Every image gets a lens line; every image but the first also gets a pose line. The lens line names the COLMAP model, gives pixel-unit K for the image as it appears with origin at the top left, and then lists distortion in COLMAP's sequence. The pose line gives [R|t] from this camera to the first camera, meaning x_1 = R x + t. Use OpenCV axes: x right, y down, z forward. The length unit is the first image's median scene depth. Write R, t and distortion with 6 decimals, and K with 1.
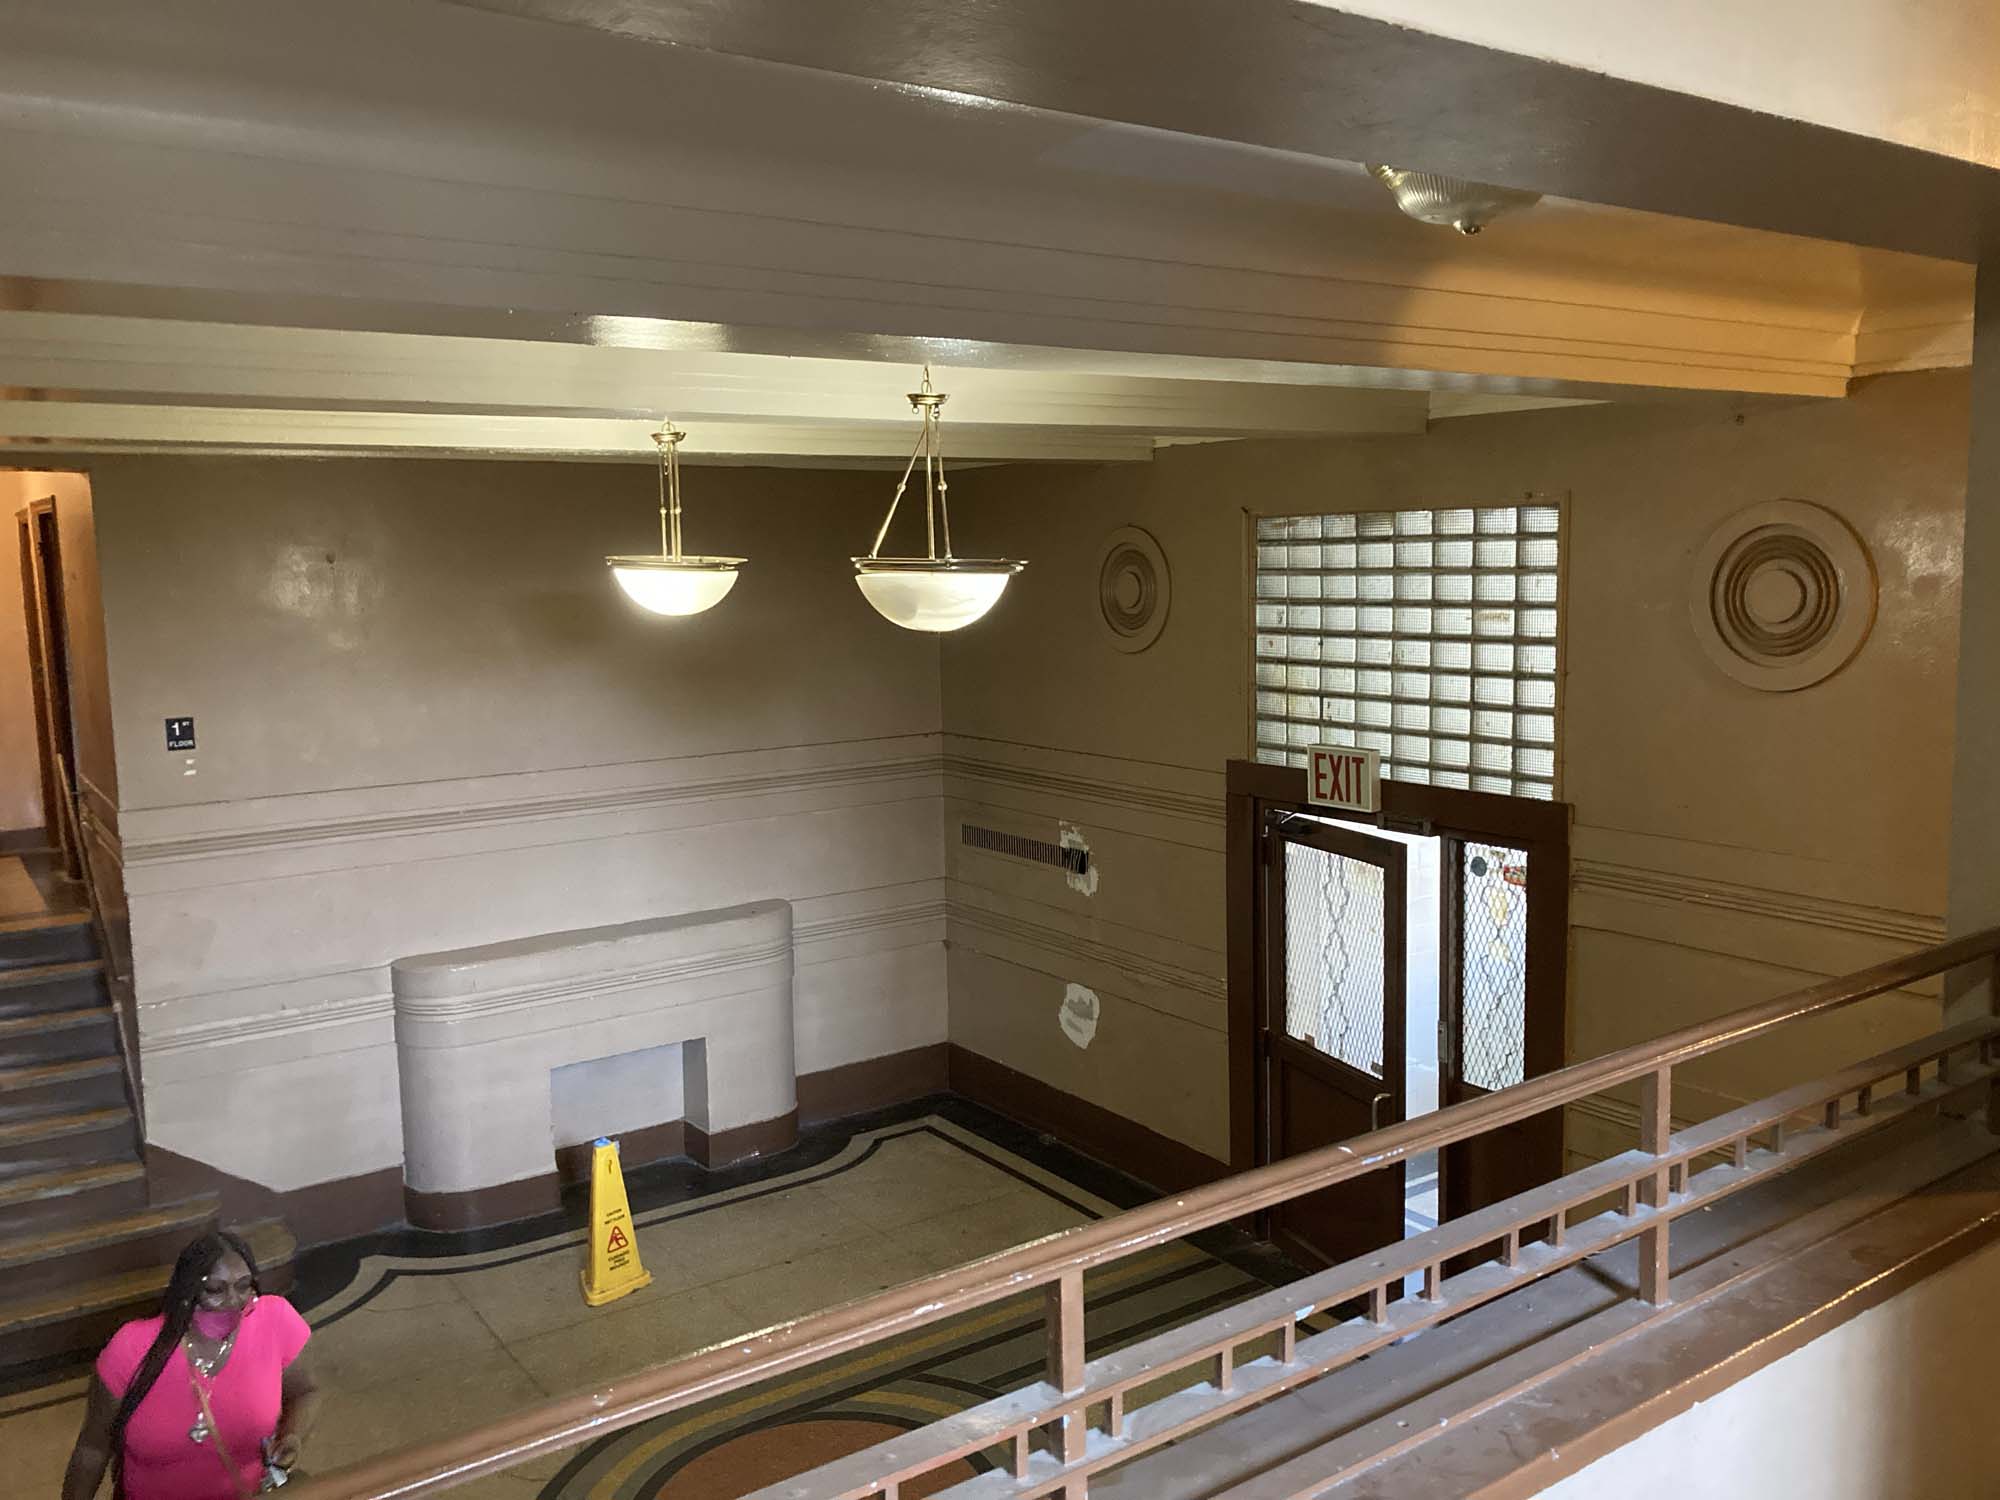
lens RADIAL K [[1627.0, 0, 1000.0], [0, 1627.0, 750.0], [0, 0, 1]] dist [-0.001362, -0.000437]
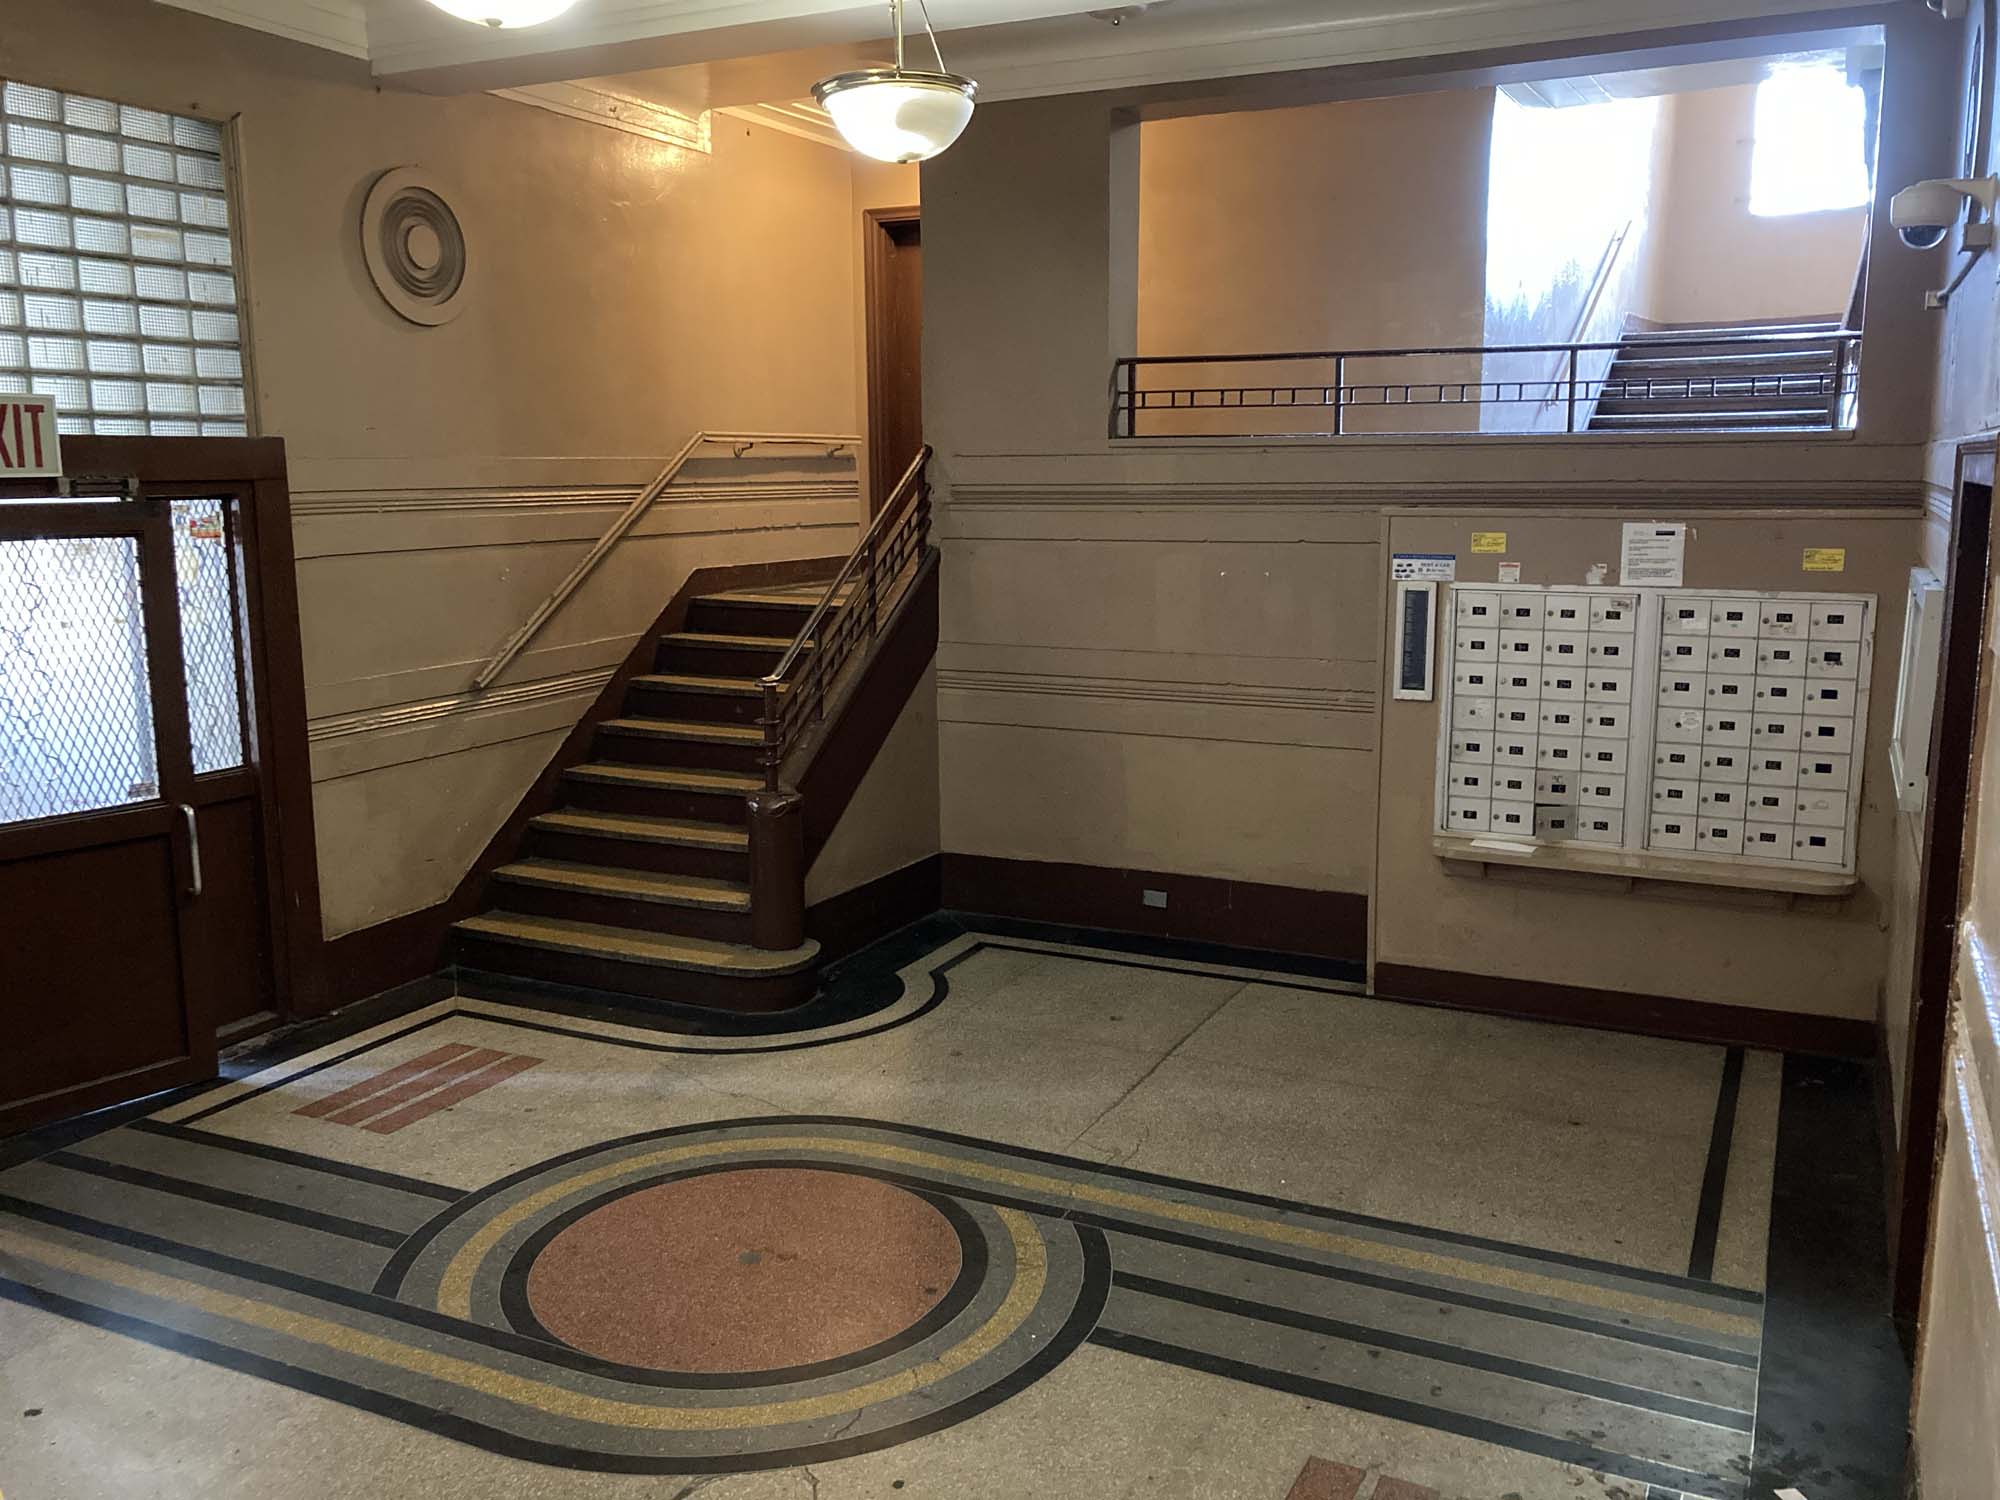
lens RADIAL K [[1673.0, 0, 1000.0], [0, 1673.0, 750.0], [0, 0, 1]] dist [0.055780, 0.001306]
pose [[-0.485271, -0.125342, 0.865333, -0.771835], [0.119567, 0.970862, 0.207680, 0.053457], [-0.866150, 0.204246, -0.456144, 1.077767]]
